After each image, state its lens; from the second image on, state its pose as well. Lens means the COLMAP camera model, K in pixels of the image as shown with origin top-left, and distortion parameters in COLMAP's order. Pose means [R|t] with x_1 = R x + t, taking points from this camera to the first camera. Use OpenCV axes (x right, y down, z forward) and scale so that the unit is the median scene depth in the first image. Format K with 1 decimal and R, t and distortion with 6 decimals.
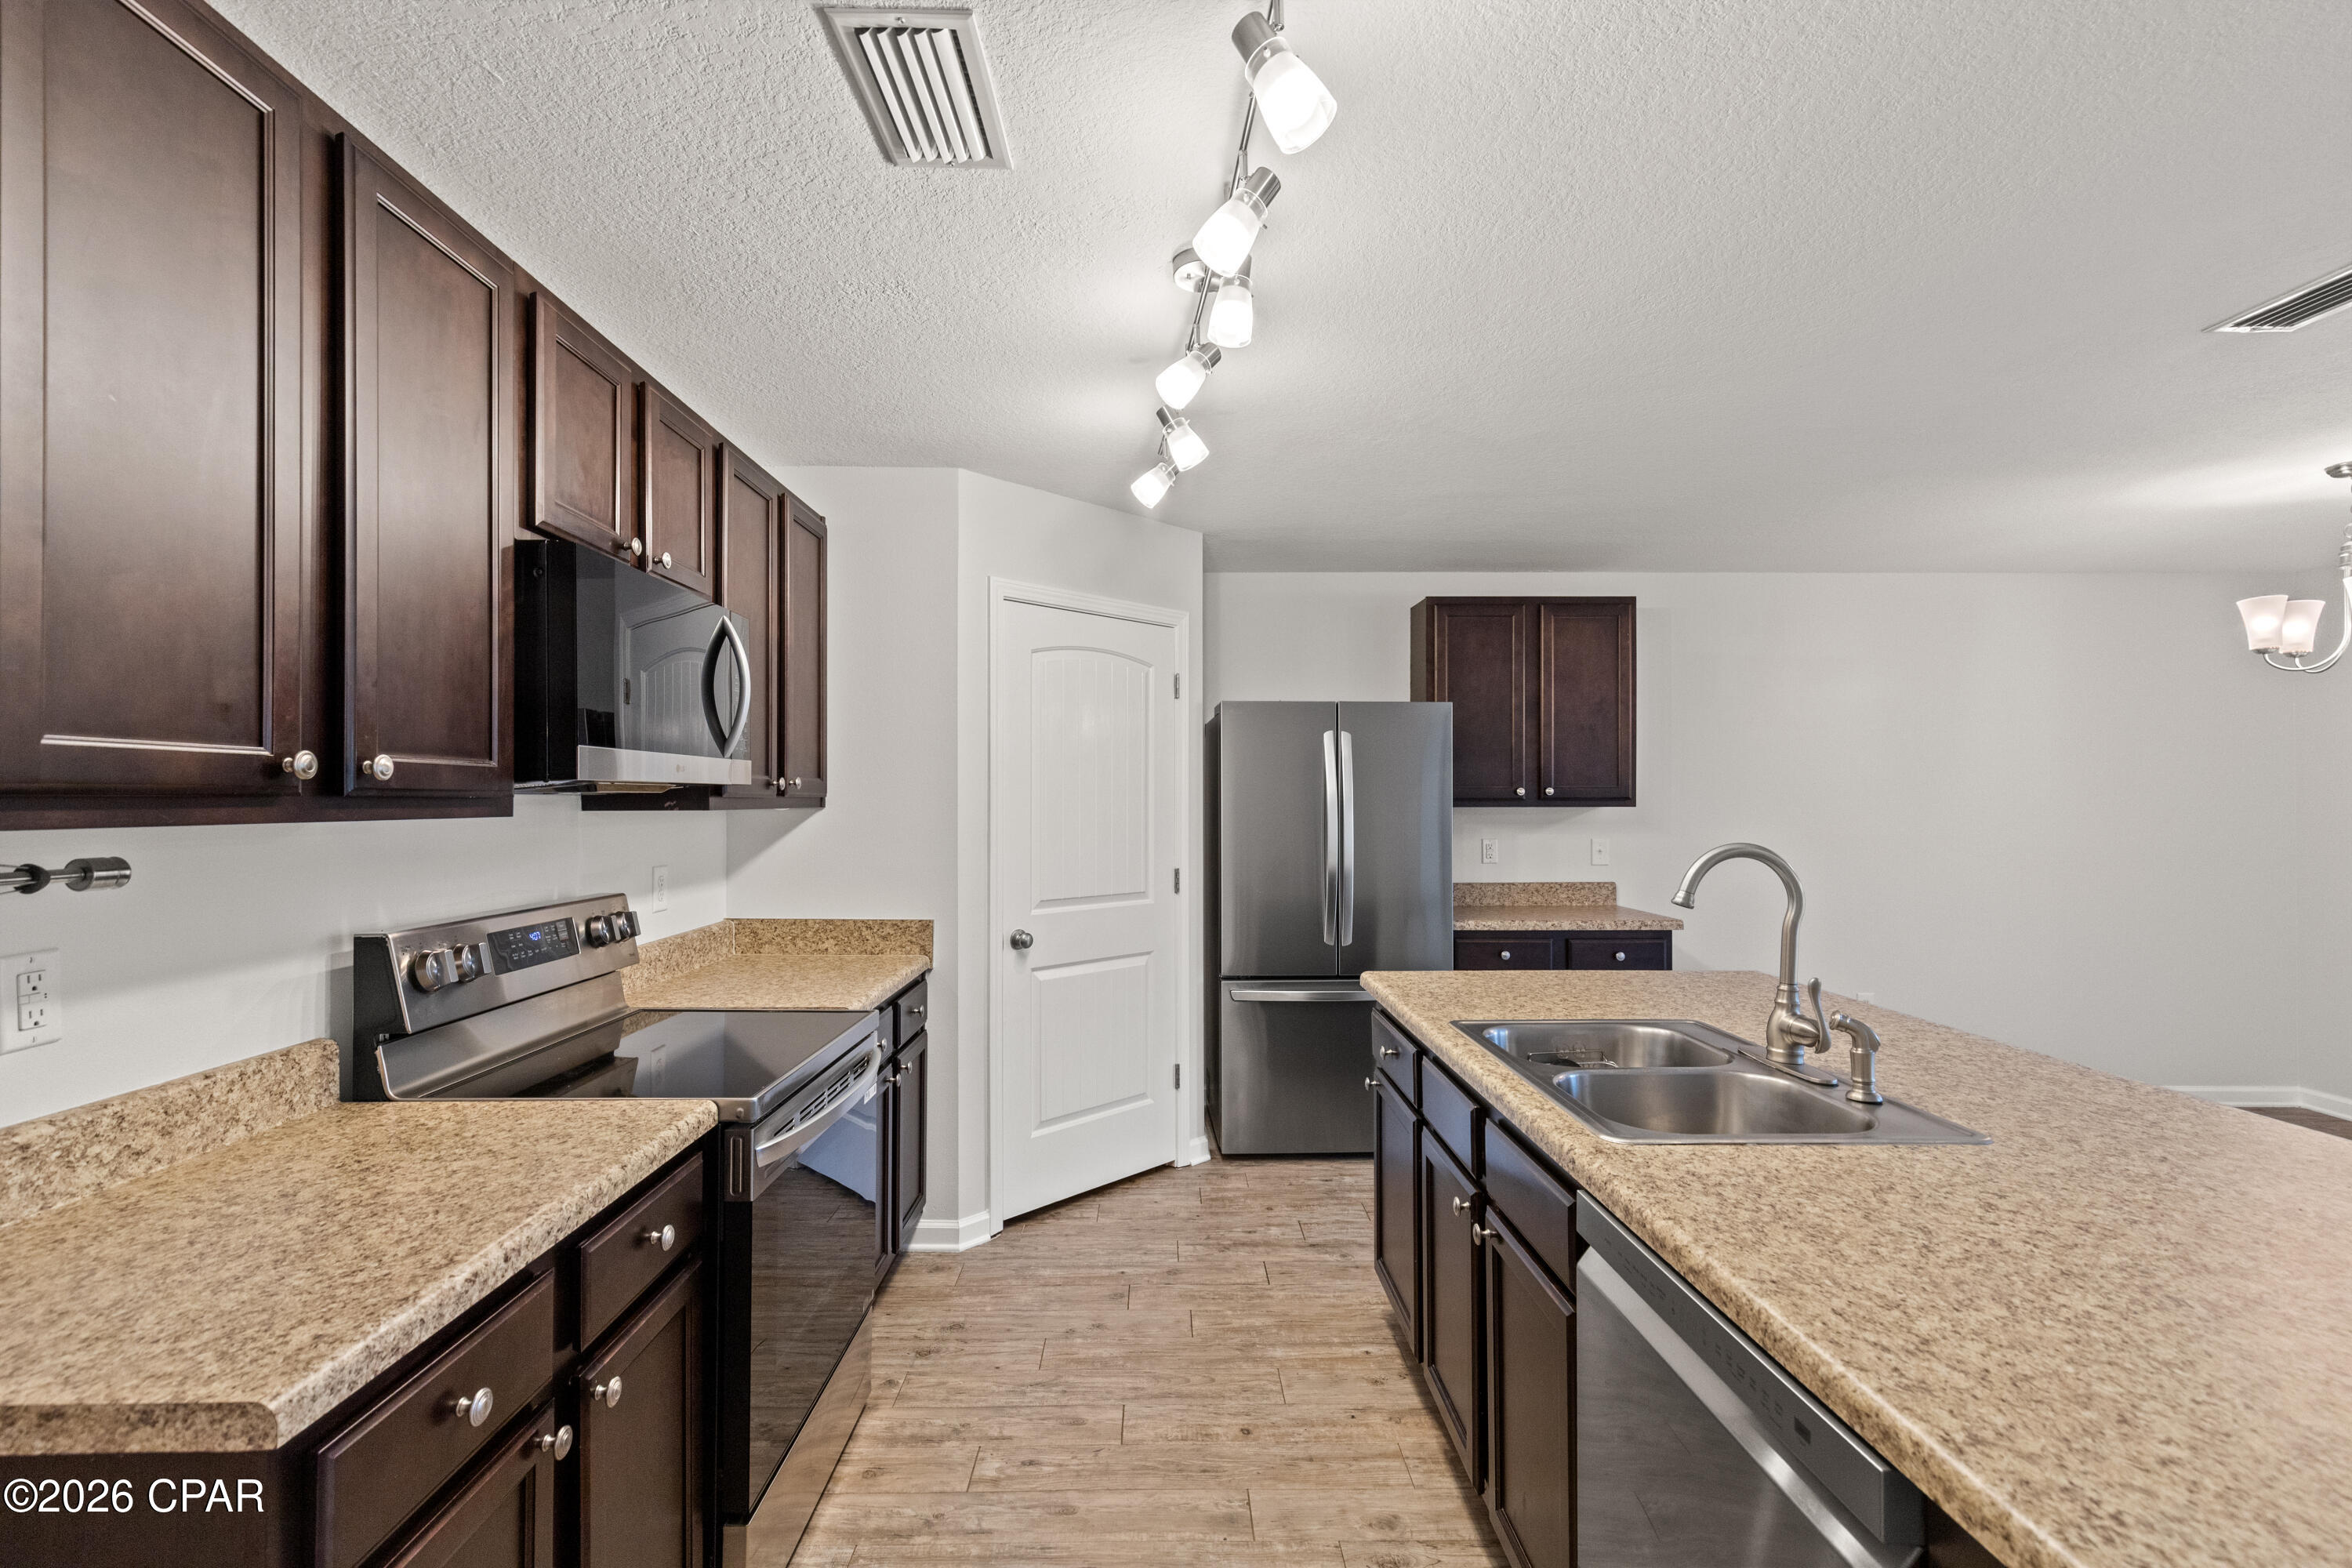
lens RADIAL K [[1079.5, 0, 1182.2], [0, 1079.5, 790.7], [0, 0, 1]] dist [0.011081, -0.000777]
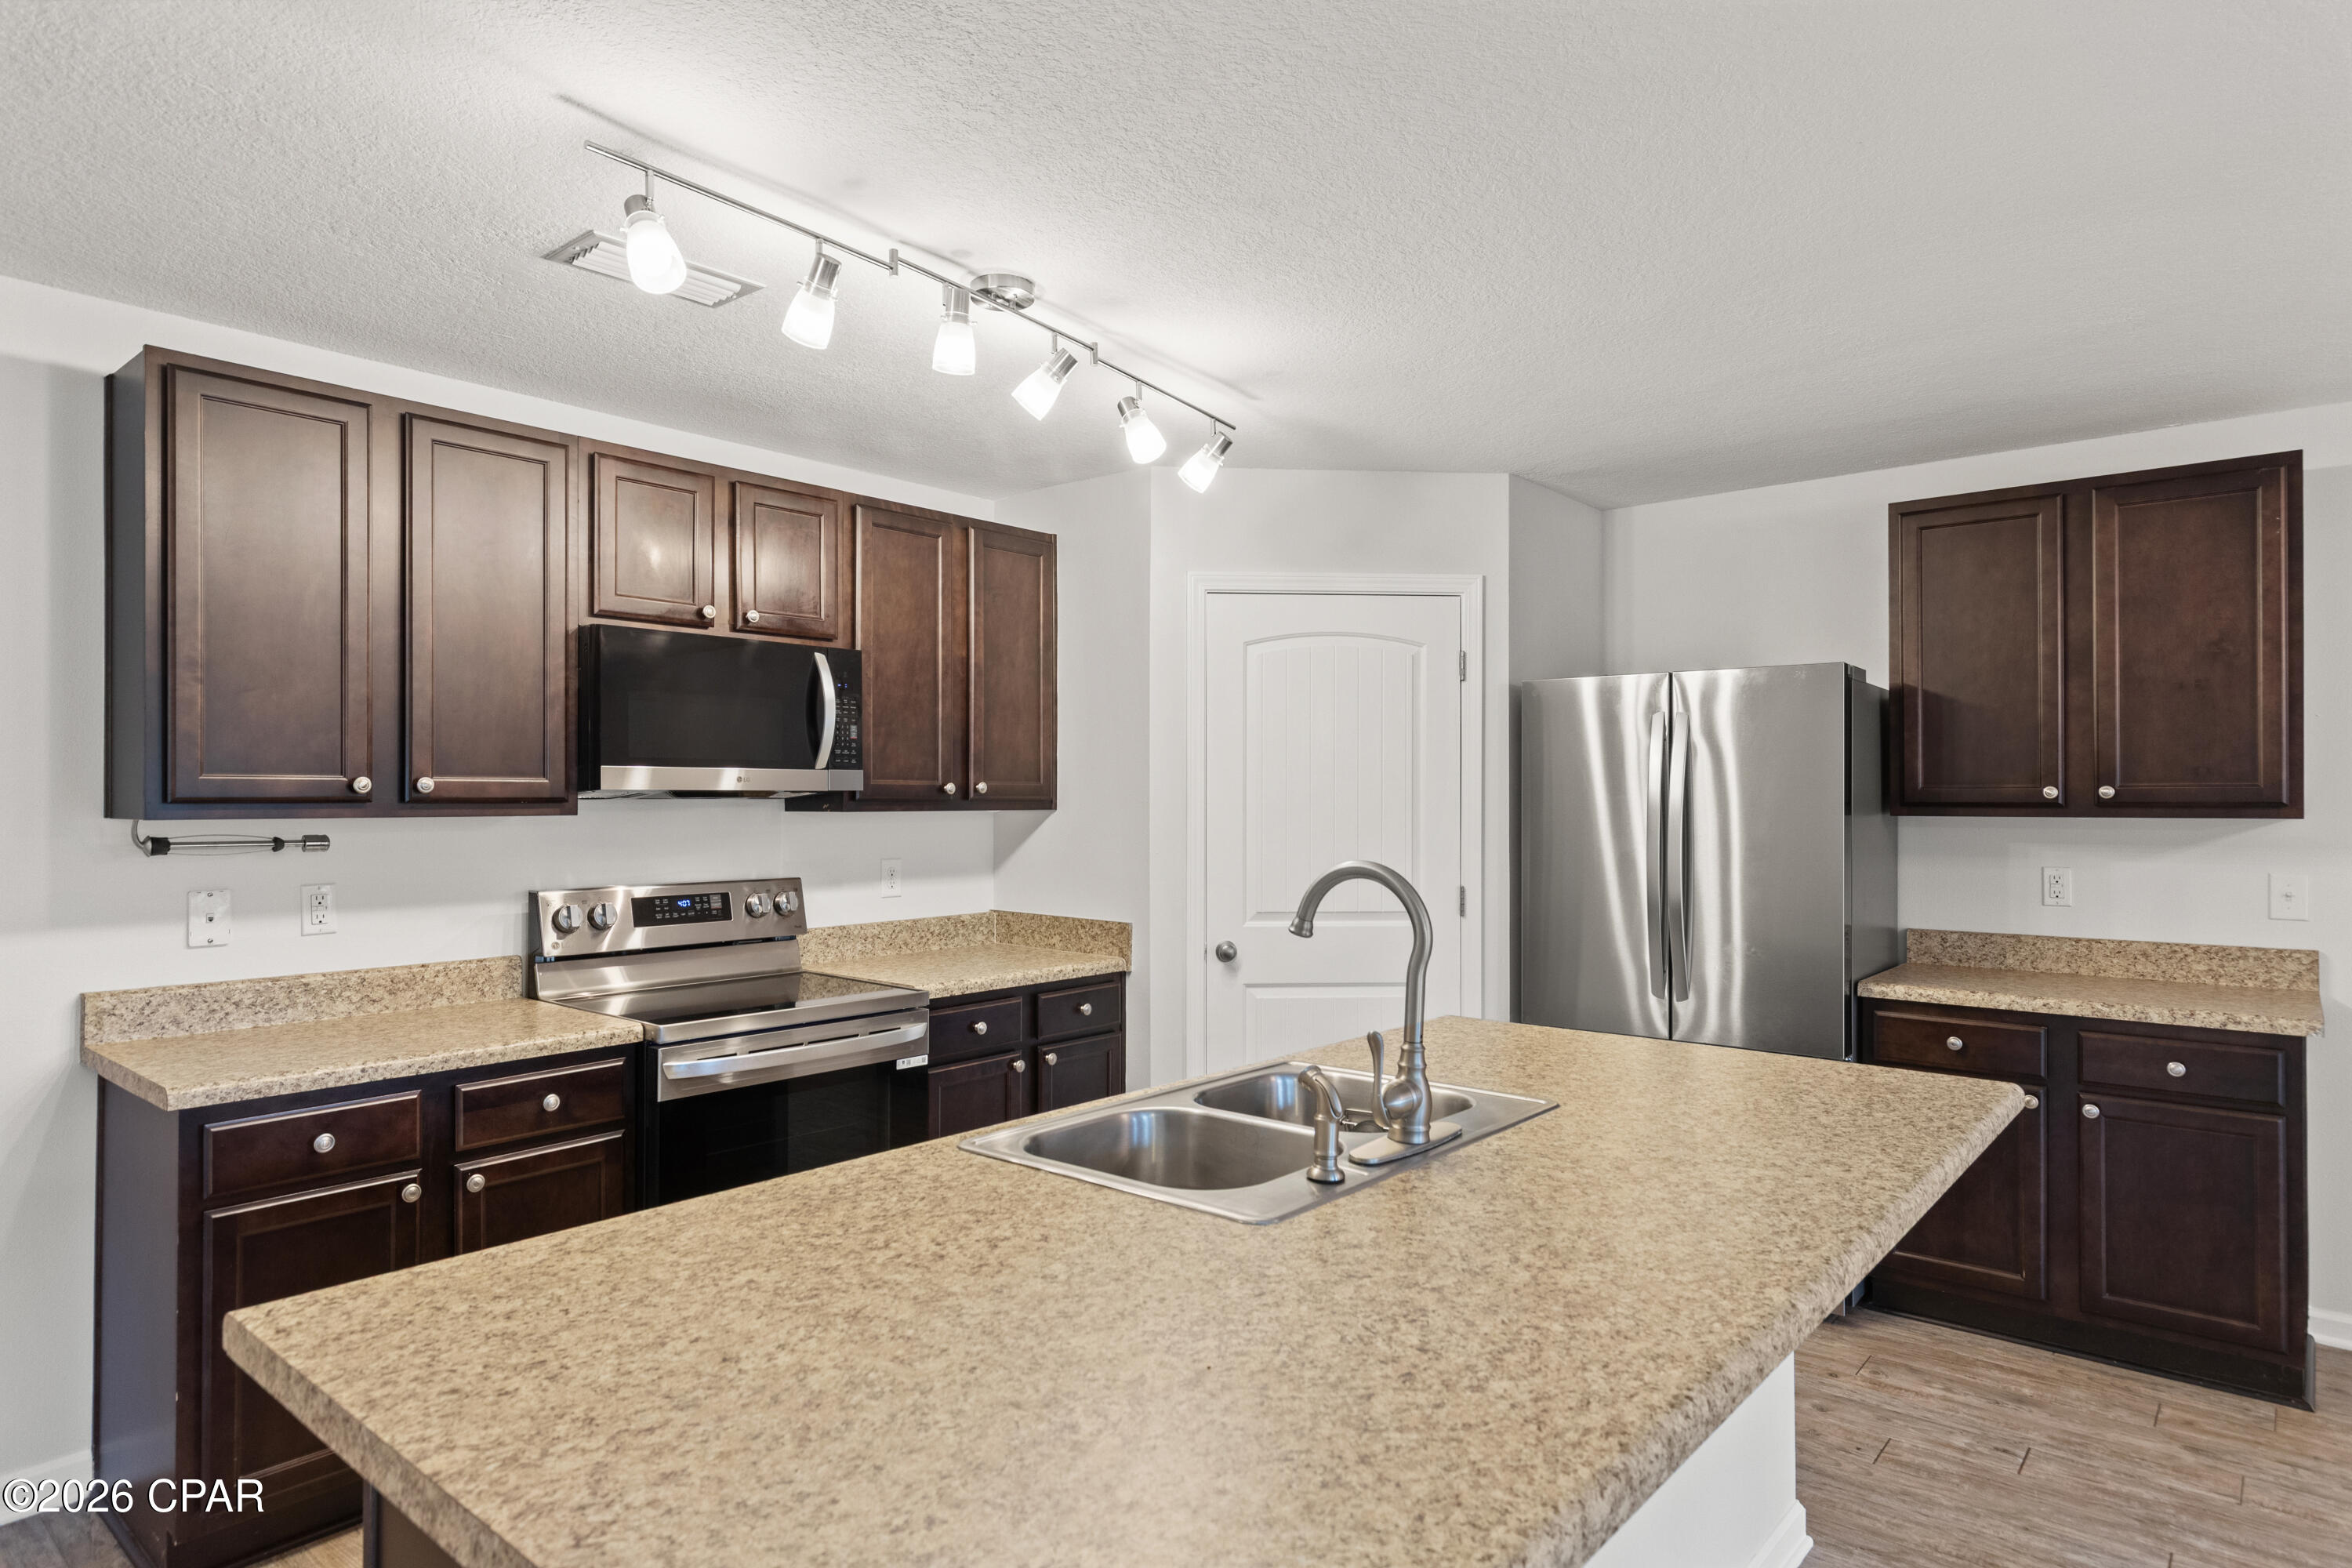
lens RADIAL K [[1361.0, 0, 1163.6], [0, 1361.0, 787.4], [0, 0, 1]] dist [0.014425, 0.000564]
pose [[0.744115, -0.004196, -0.668039, 1.135476], [0.004035, 0.999990, -0.001786, -0.006812], [0.668040, -0.001366, 0.744124, 0.146329]]
